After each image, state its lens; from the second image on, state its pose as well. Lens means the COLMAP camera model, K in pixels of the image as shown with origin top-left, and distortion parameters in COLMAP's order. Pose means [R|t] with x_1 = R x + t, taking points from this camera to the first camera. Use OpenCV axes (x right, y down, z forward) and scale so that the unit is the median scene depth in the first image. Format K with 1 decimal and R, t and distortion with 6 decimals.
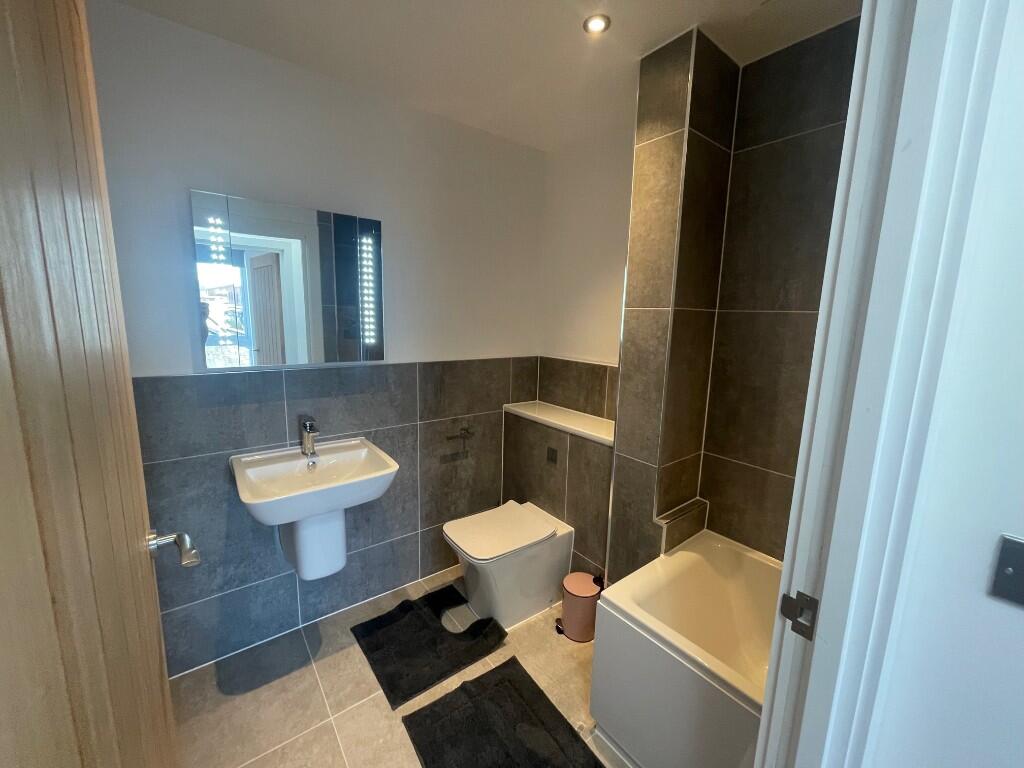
lens RADIAL K [[413.1, 0, 509.7], [0, 413.1, 381.4], [0, 0, 1]] dist [-0.004721, 0.001084]
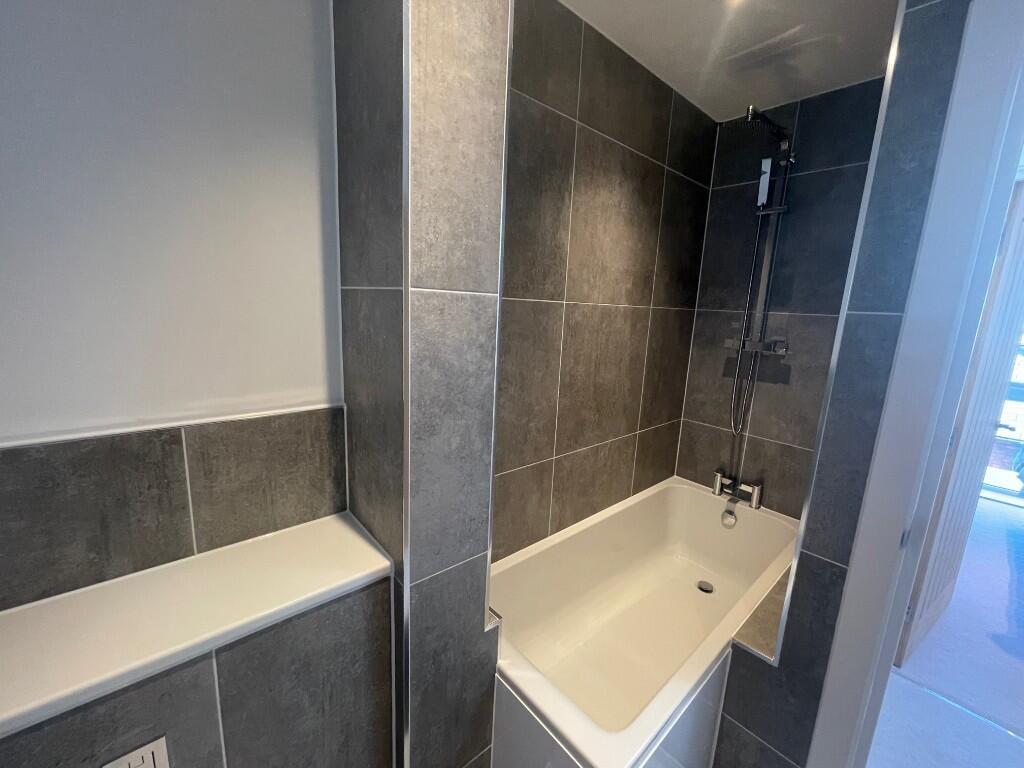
lens RADIAL K [[413.1, 0, 508.3], [0, 413.1, 383.3], [0, 0, 1]] dist [-0.004721, 0.001084]
pose [[-0.057185, -0.210130, 0.976000, -0.201293], [0.119169, 0.969173, 0.215643, -0.171319], [-0.991226, 0.128640, -0.030381, 0.972682]]
